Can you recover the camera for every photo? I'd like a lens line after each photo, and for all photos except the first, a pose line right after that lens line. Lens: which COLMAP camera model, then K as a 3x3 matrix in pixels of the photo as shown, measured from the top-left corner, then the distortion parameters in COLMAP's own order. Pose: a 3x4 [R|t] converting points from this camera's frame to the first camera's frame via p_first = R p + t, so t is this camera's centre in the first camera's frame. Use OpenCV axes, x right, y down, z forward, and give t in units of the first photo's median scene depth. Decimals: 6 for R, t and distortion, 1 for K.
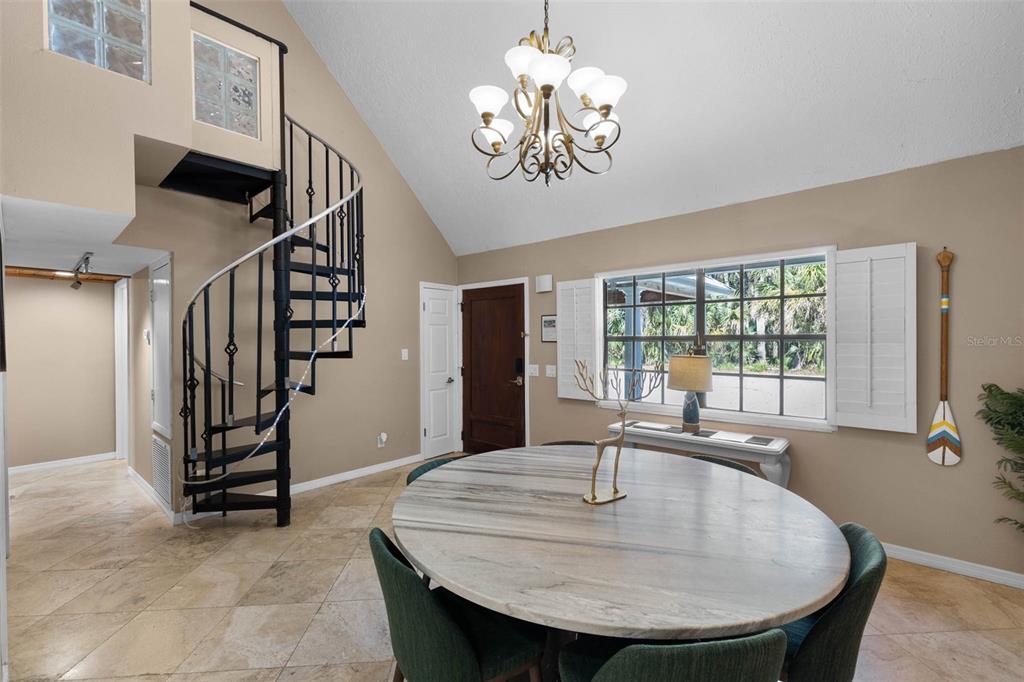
lens RADIAL K [[427.0, 0, 511.2], [0, 427.0, 345.6], [0, 0, 1]] dist [0.000348, 0.000275]
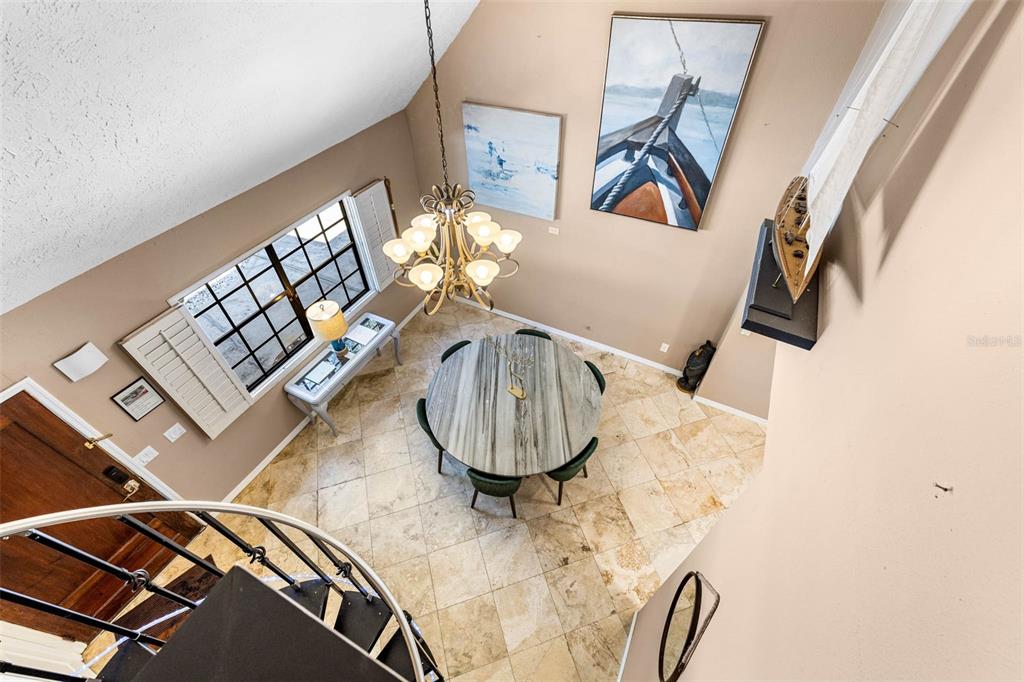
lens RADIAL K [[427.0, 0, 511.2], [0, 427.0, 345.6], [0, 0, 1]] dist [0.000348, 0.000275]
pose [[-0.236786, -0.699055, 0.674725, -0.839193], [0.023129, 0.690222, 0.723228, -1.083132], [-0.971287, 0.186855, -0.147266, 0.952226]]
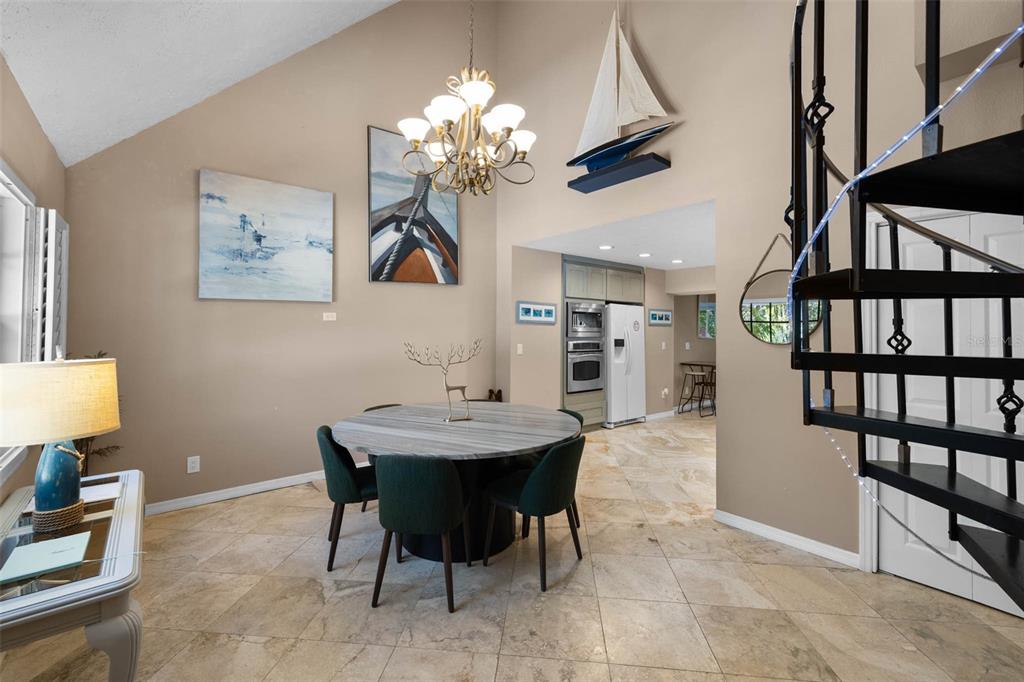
lens RADIAL K [[439.3, 0, 508.7], [0, 439.3, 321.3], [0, 0, 1]] dist [-0.001230, -0.000134]
pose [[-0.985290, 0.002449, 0.170875, -0.202492], [0.001597, 0.999986, -0.005120, -0.017382], [-0.170885, -0.004772, -0.985279, 1.948944]]
